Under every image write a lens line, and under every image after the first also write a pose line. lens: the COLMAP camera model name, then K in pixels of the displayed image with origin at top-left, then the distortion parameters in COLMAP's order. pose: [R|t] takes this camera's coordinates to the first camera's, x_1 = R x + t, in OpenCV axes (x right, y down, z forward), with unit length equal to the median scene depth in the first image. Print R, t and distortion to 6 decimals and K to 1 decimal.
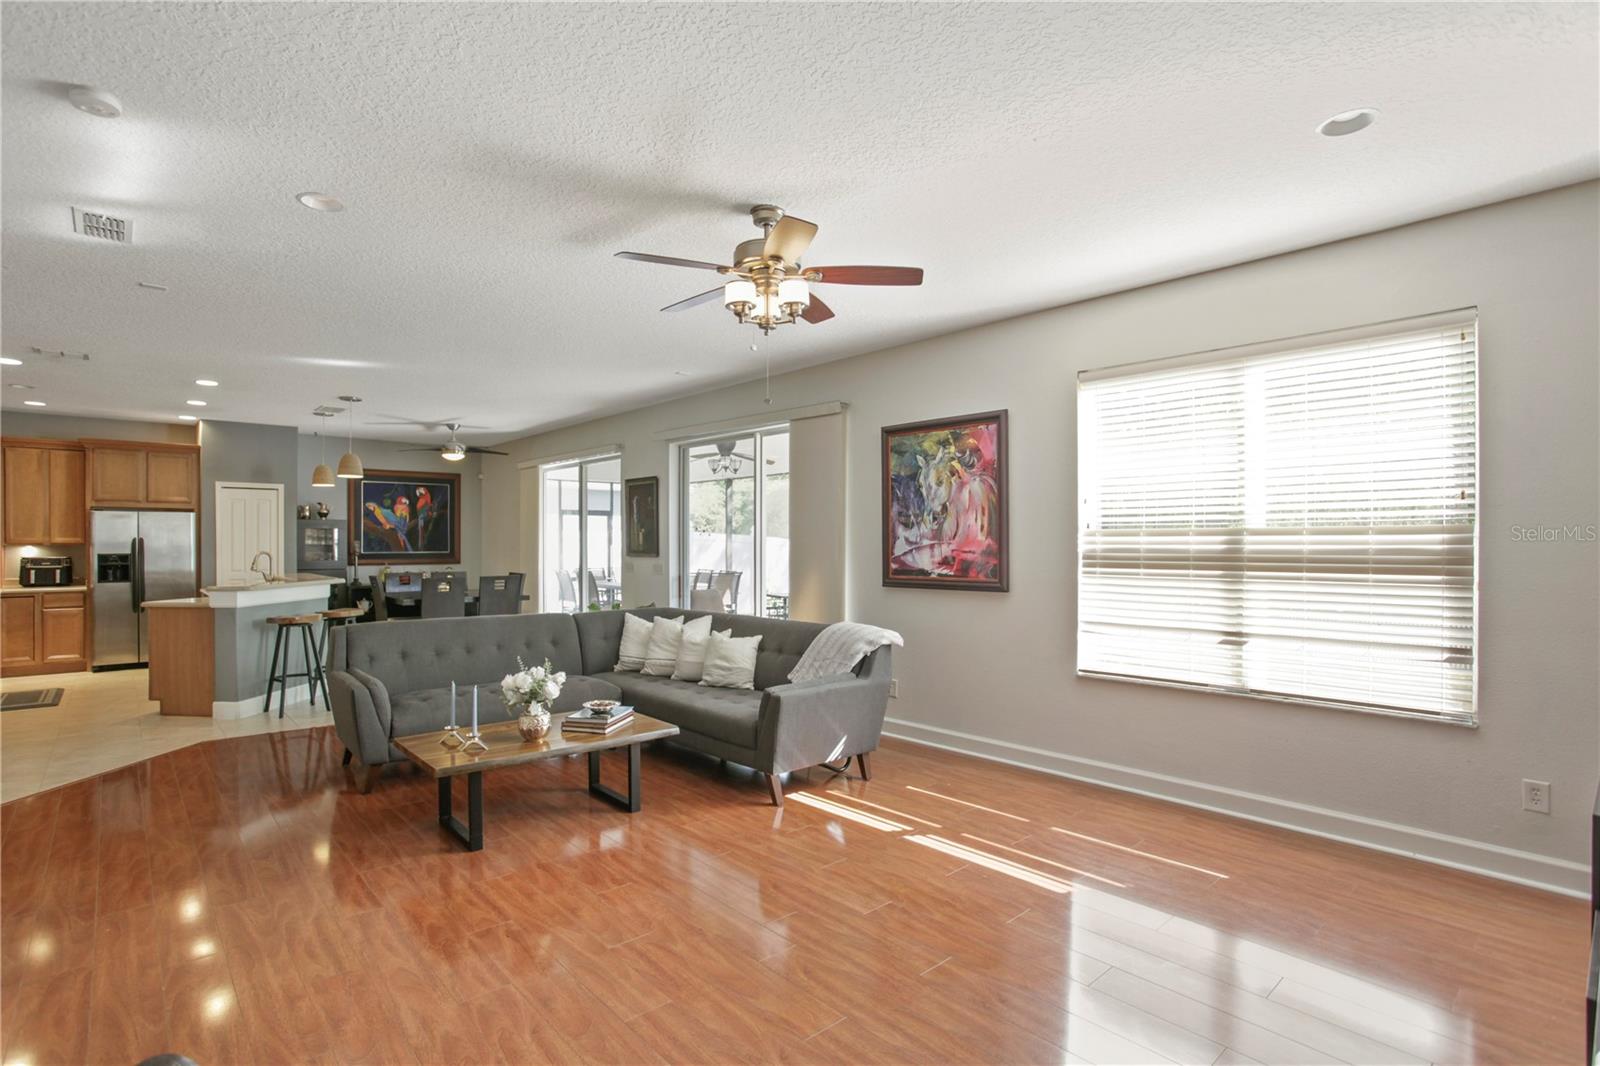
lens RADIAL K [[786.9, 0, 811.9], [0, 786.9, 545.2], [0, 0, 1]] dist [-0.030006, 0.001336]
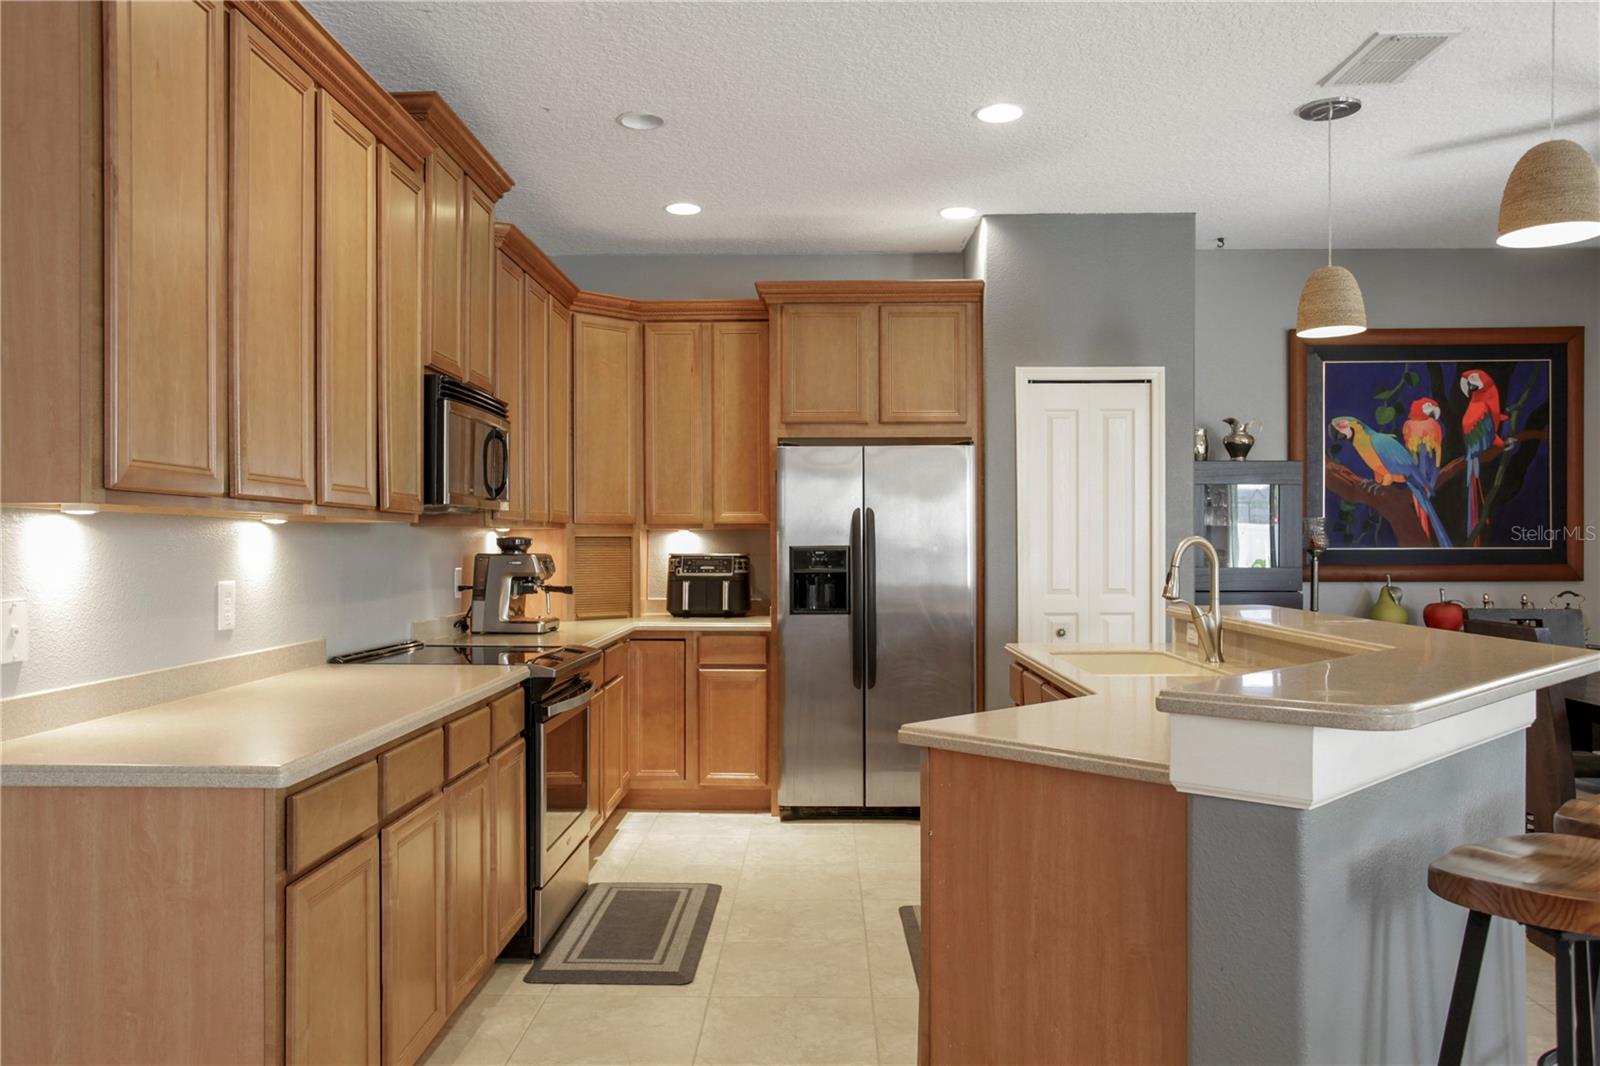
lens RADIAL K [[1119.2, 0, 802.4], [0, 1119.2, 525.2], [0, 0, 1]] dist [-0.010640, 0.000740]
pose [[0.698787, -0.011027, -0.715245, -0.464923], [-0.000393, 0.999875, -0.015799, 0.008784], [0.715330, 0.011321, 0.698695, 0.552781]]
